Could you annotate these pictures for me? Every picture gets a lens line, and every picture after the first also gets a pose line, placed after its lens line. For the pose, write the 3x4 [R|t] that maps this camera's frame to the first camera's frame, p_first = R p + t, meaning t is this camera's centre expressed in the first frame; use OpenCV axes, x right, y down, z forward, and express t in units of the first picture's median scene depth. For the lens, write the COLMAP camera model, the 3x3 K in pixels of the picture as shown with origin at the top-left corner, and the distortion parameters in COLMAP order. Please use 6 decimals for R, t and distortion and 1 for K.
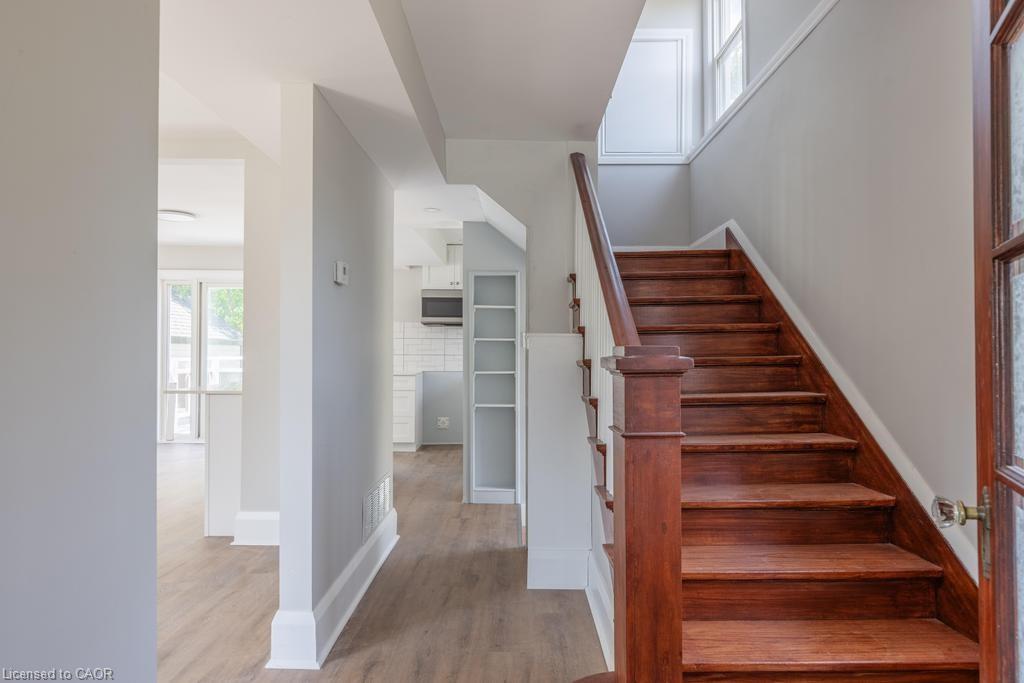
lens RADIAL K [[643.0, 0, 512.9], [0, 643.0, 340.7], [0, 0, 1]] dist [0.001426, 0.000241]
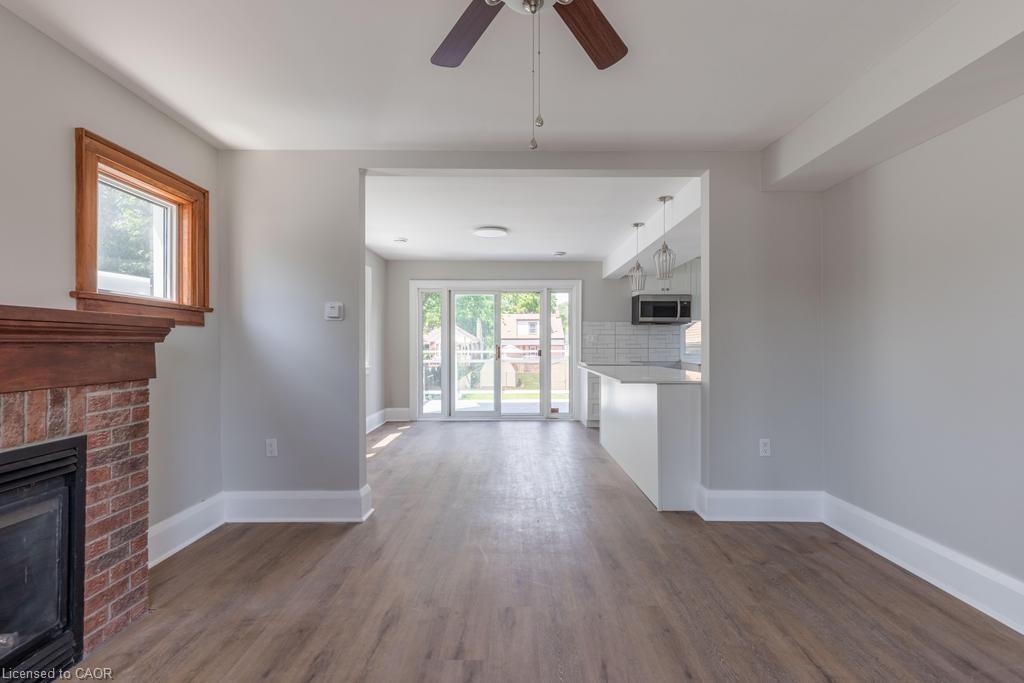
lens RADIAL K [[467.2, 0, 512.1], [0, 467.2, 344.5], [0, 0, 1]] dist [-0.014060, -0.000632]
pose [[0.999983, -0.005093, -0.002733, -0.380748], [0.005122, 0.999929, 0.010721, 0.004735], [0.002679, -0.010734, 0.999939, 0.108136]]
